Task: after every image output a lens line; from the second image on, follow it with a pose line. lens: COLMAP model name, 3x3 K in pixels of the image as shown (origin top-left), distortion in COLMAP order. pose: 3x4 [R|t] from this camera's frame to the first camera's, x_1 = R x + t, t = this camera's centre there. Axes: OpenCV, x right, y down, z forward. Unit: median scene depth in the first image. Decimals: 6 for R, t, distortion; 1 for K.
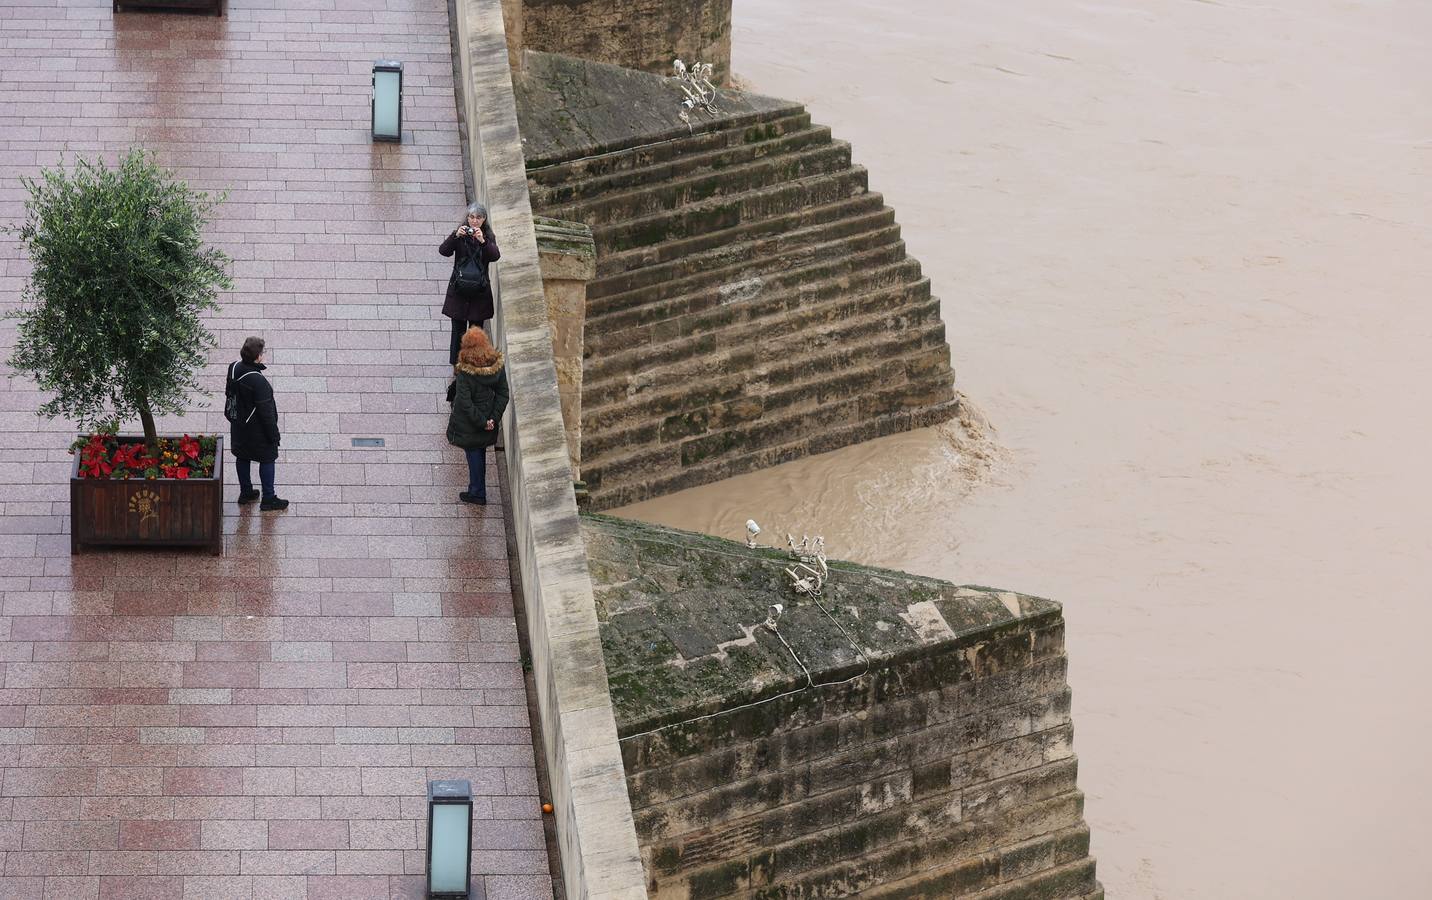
lens RADIAL K [[4899.4, 0, 716.0], [0, 4899.4, 450.0], [0, 0, 1]] dist [0.065091, 0.304124]
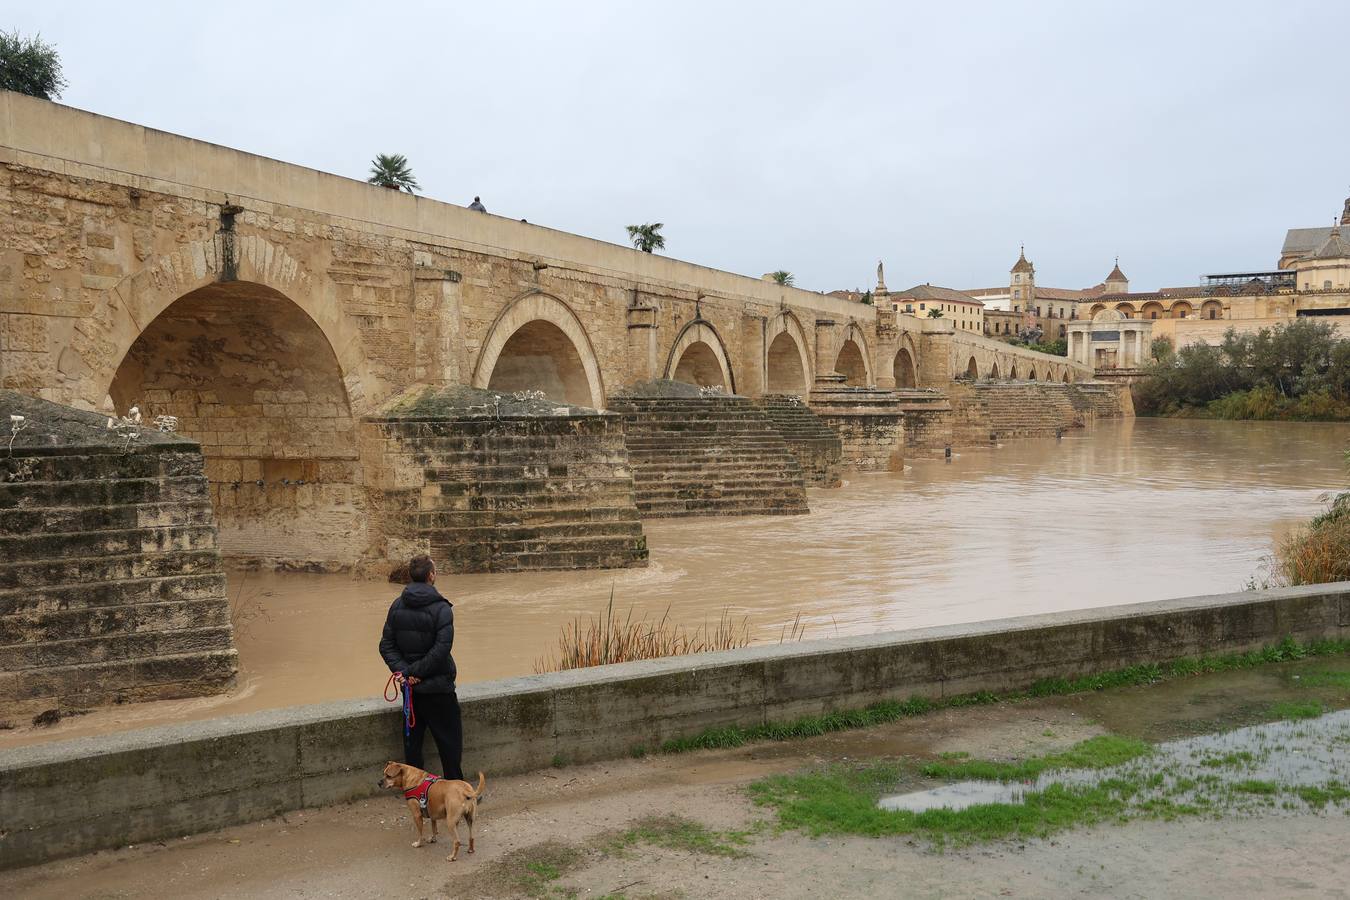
lens RADIAL K [[1351.9, 0, 675.0], [0, 1351.9, 450.0], [0, 0, 1]] dist [-0.005256, 0.229502]
pose [[0.918089, -0.016714, -0.396021, 0.380737], [-0.109335, 0.949671, -0.293550, 0.257260], [0.380996, 0.312804, 0.870055, 0.390510]]
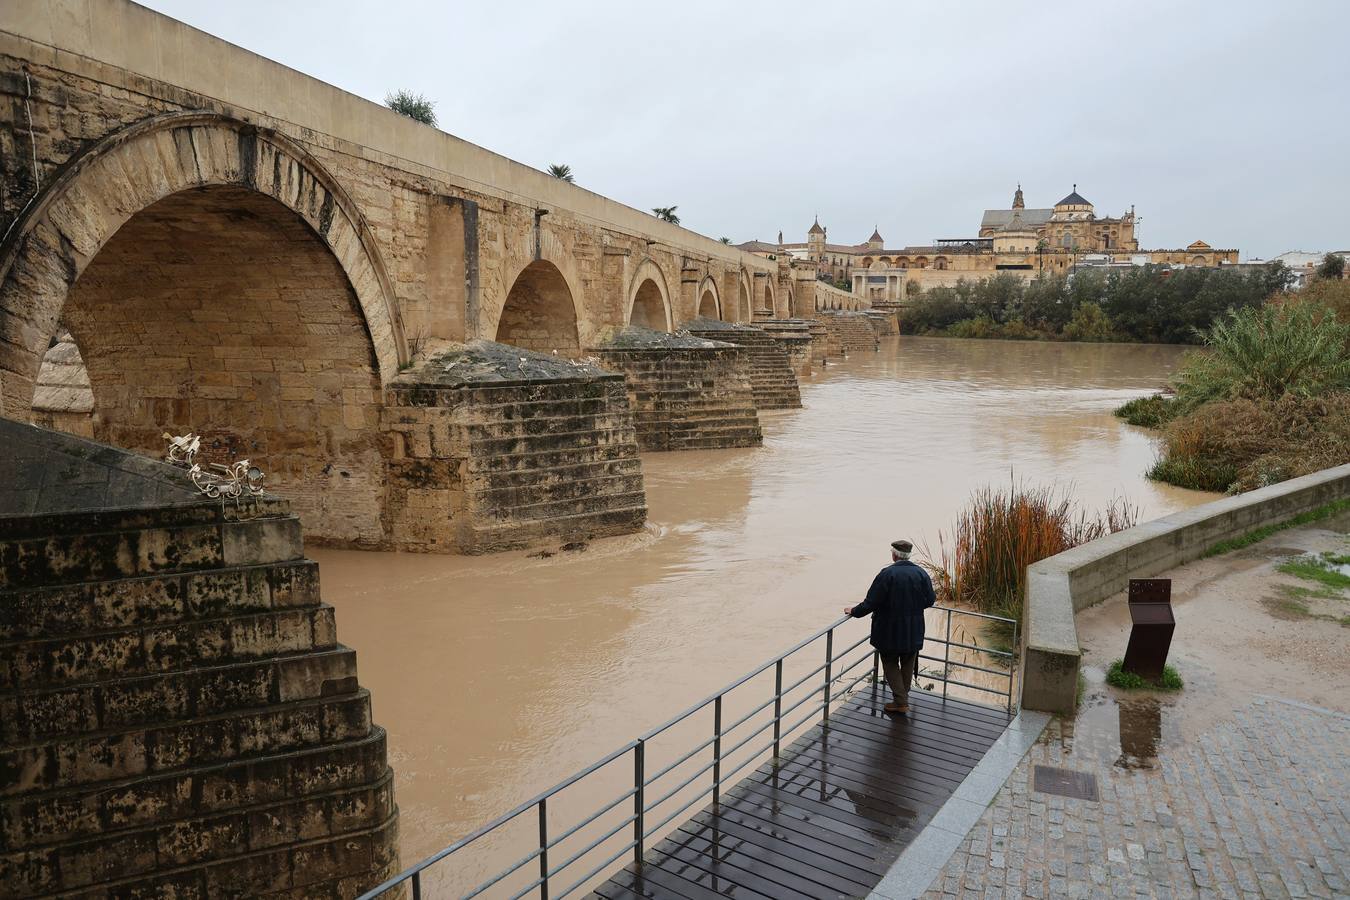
lens RADIAL K [[956.0, 0, 676.2], [0, 956.0, 448.6], [0, 0, 1]] dist [-0.079294, 0.061158]
pose [[0.962023, 0.013725, -0.272623, 0.227773], [-0.073477, 0.974893, -0.210203, 0.278941], [0.262893, 0.222252, 0.938878, 0.275722]]
